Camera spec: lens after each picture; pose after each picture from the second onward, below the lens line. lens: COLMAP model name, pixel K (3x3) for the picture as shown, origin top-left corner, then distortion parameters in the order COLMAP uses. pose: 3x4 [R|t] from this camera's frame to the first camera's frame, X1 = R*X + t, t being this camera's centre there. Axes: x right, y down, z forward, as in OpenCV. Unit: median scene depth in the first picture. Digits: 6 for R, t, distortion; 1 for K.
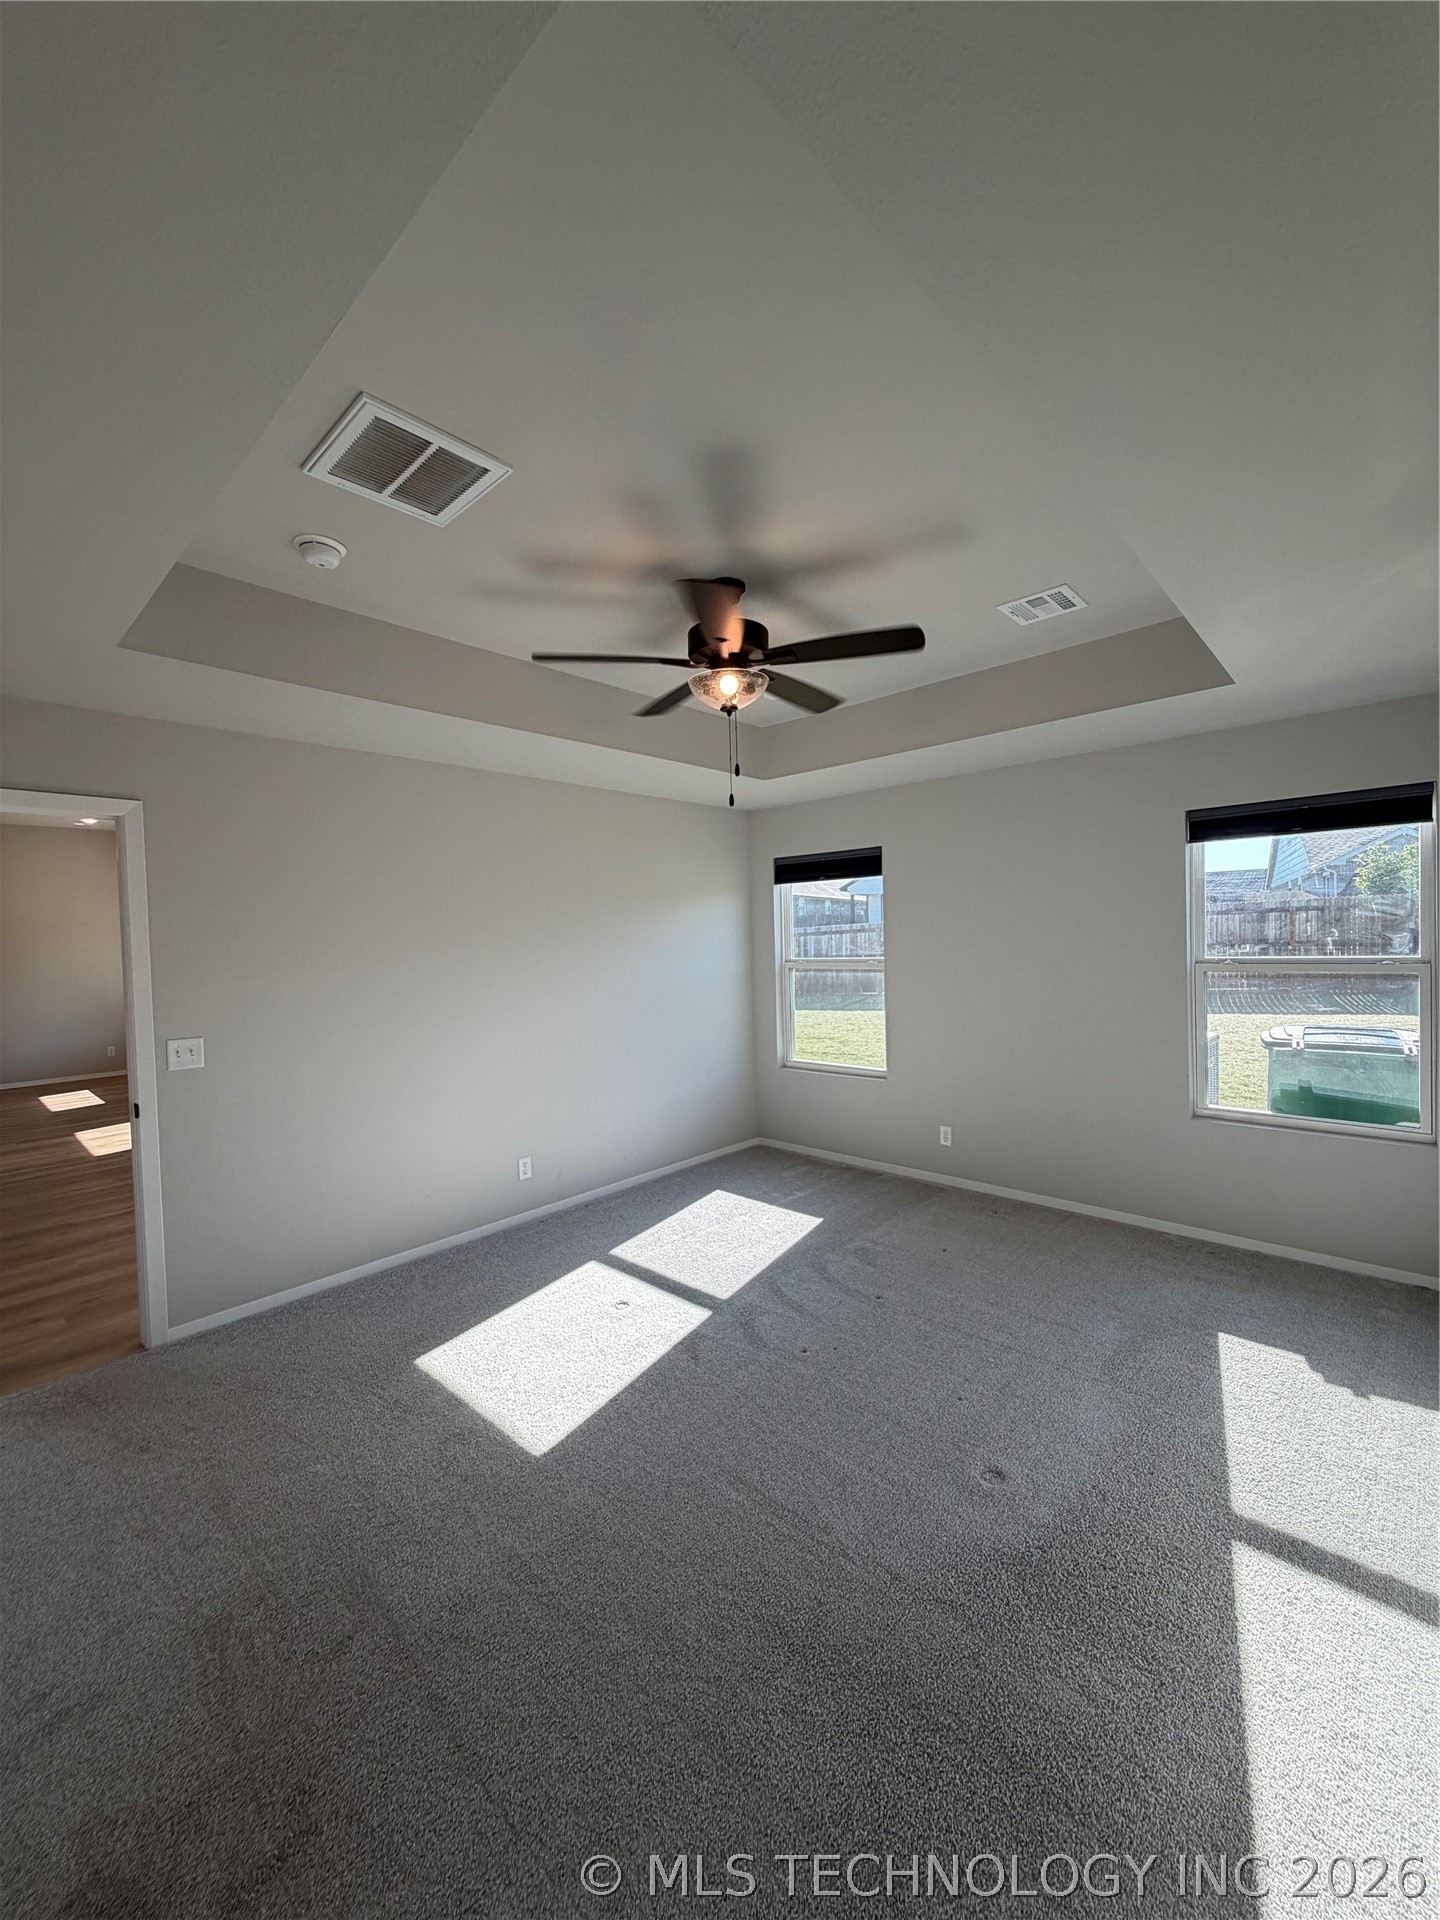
lens RADIAL K [[771.5, 0, 727.1], [0, 771.5, 963.1], [0, 0, 1]] dist [-0.001031, 0.000347]
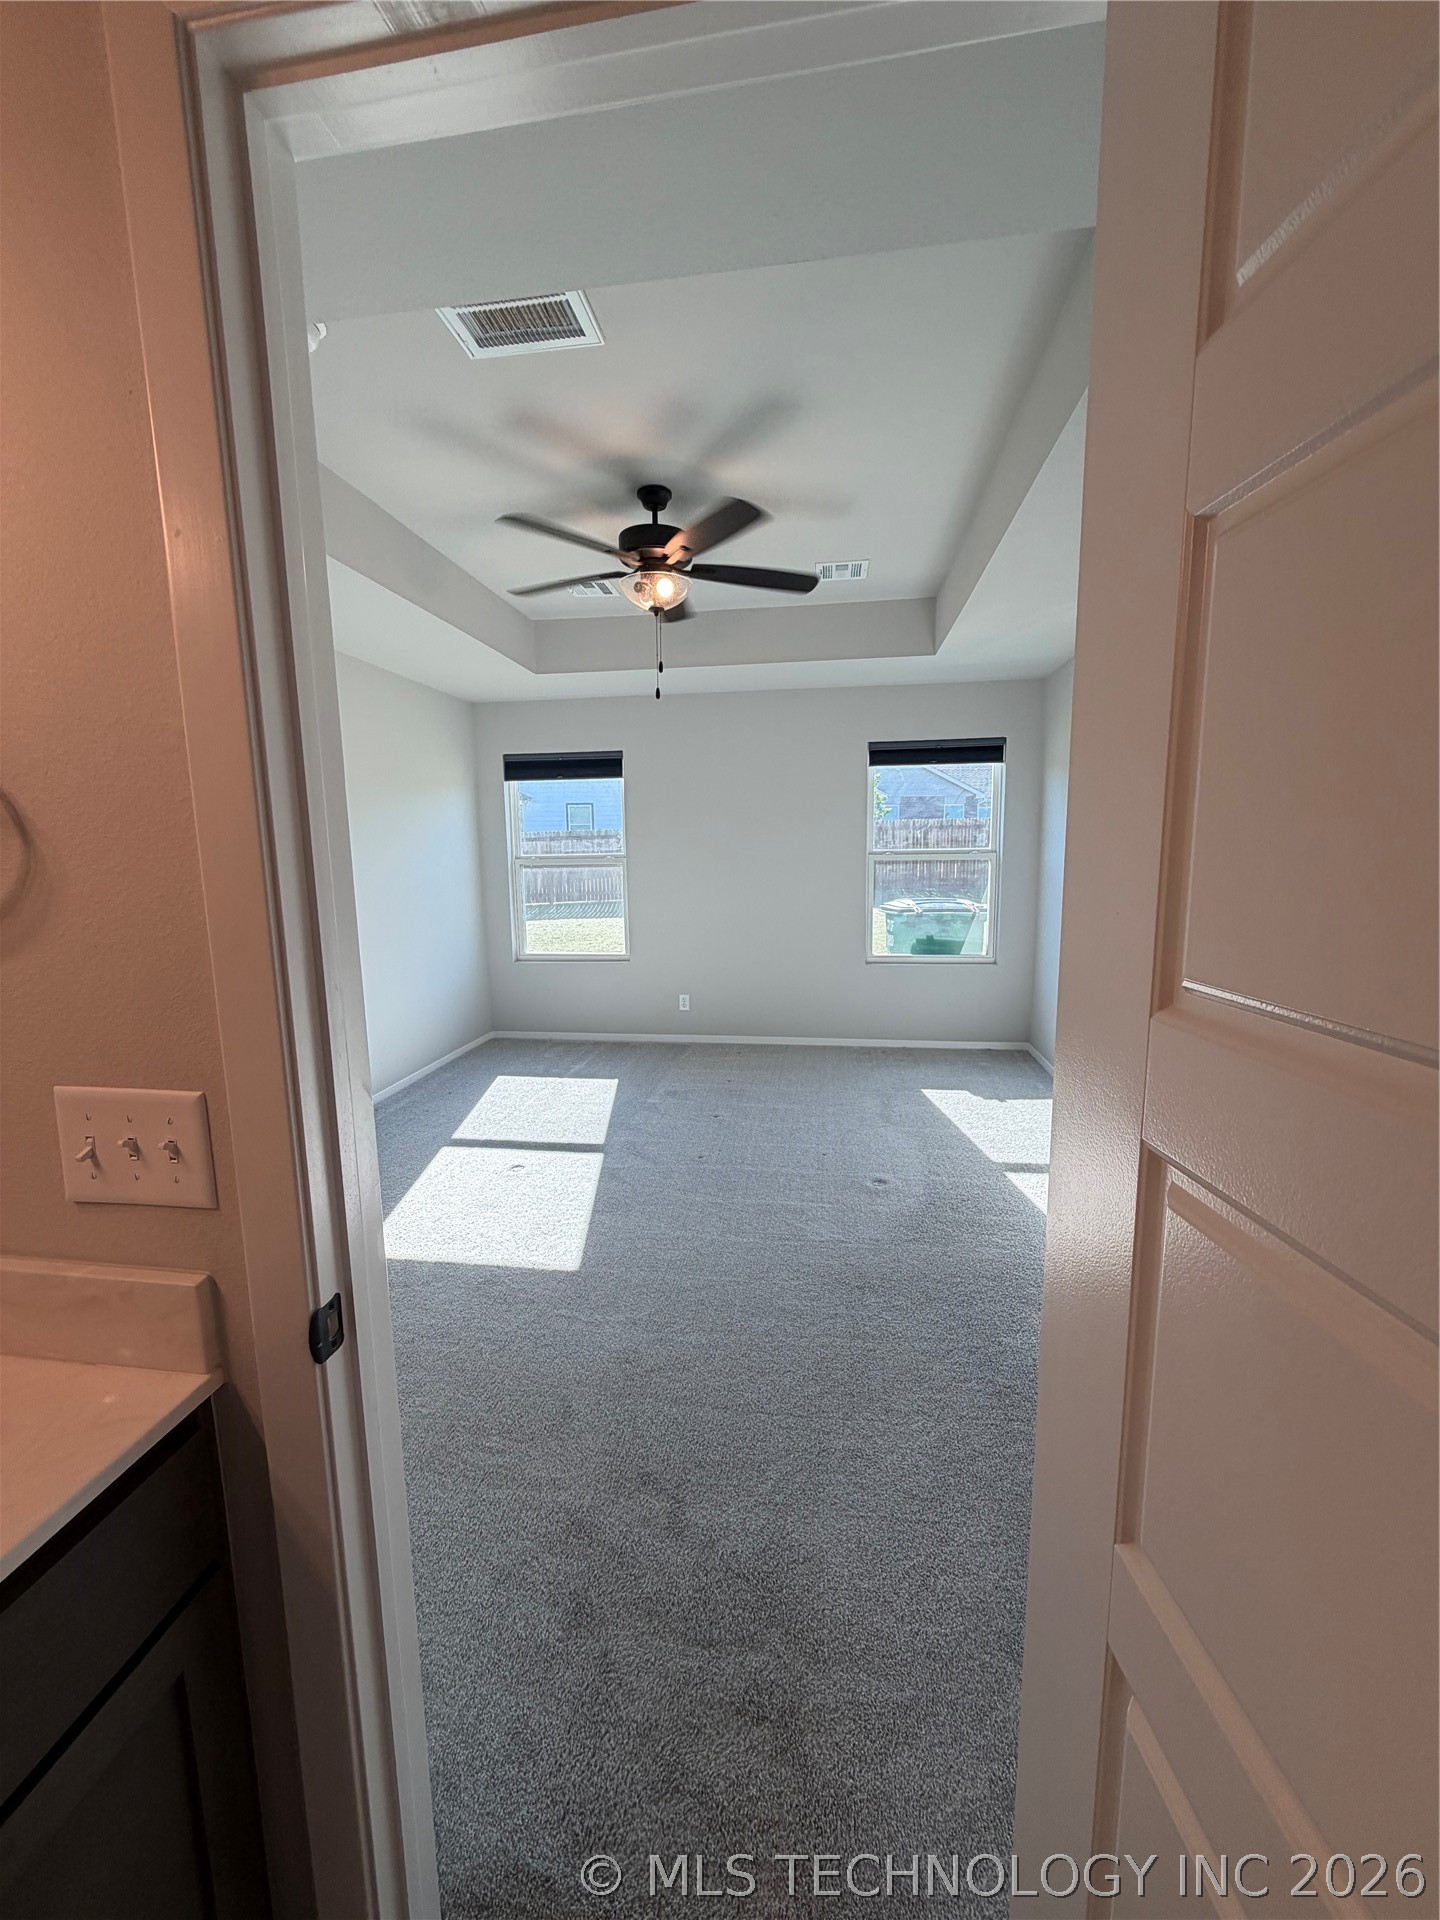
lens RADIAL K [[762.8, 0, 731.3], [0, 762.8, 964.3], [0, 0, 1]] dist [-0.000792, -0.000020]
pose [[0.819545, -0.072965, 0.568350, -0.423386], [0.012391, 0.993884, 0.109728, 0.046270], [-0.572881, -0.082885, 0.815437, -0.005829]]
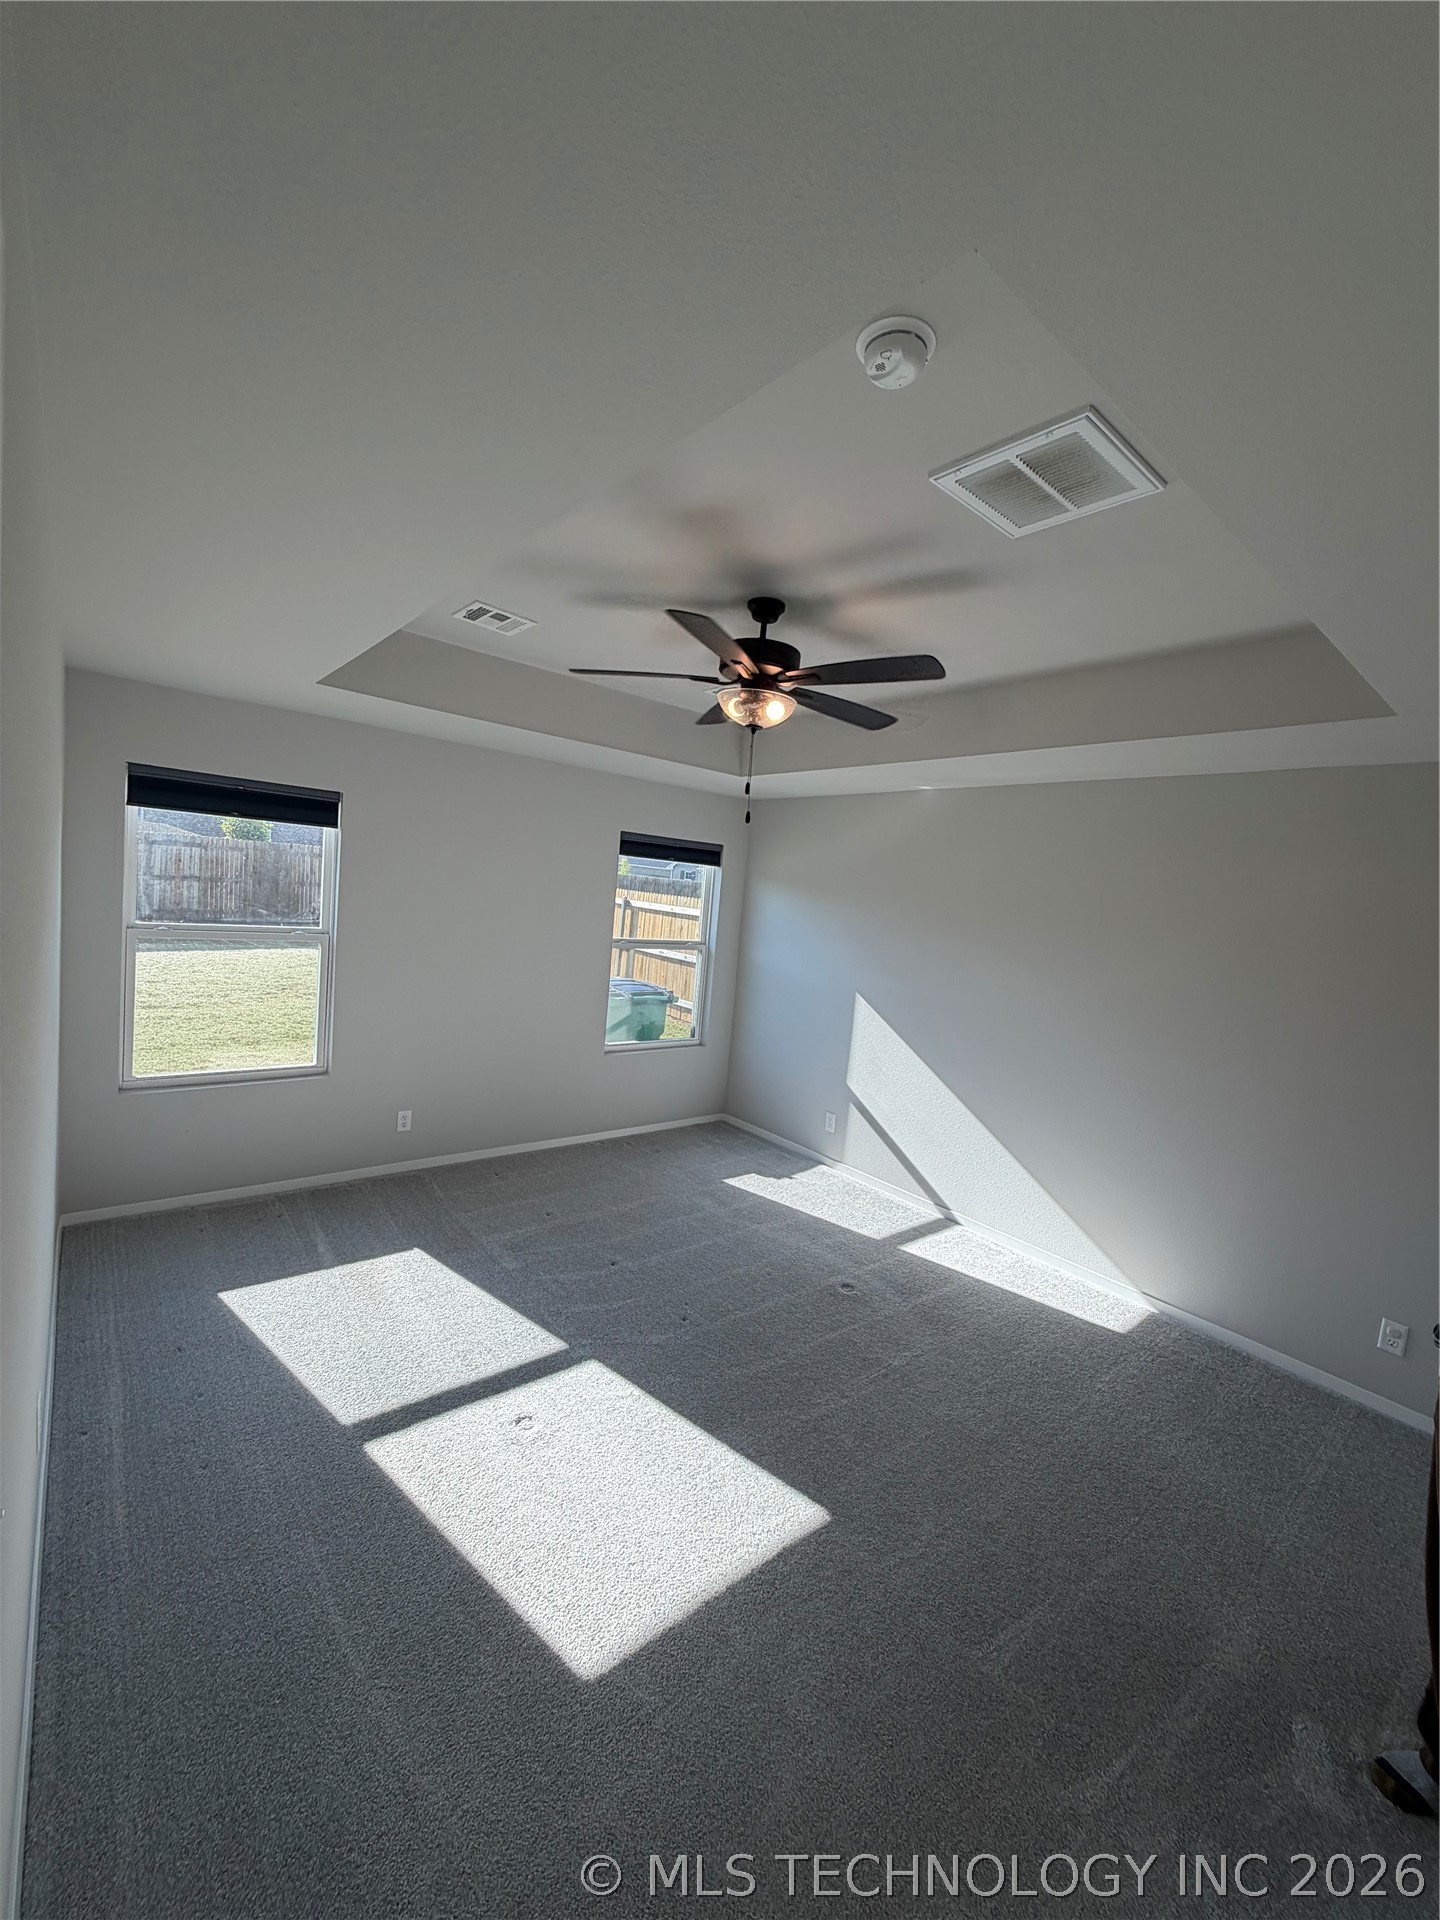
lens RADIAL K [[763.2, 0, 719.6], [0, 763.2, 956.0], [0, 0, 1]] dist [-0.000596, 0.000452]
pose [[0.121396, -0.044287, 0.991616, -0.753847], [-0.057188, 0.997033, 0.051530, -0.059528], [-0.990955, -0.062964, 0.118503, 0.677274]]
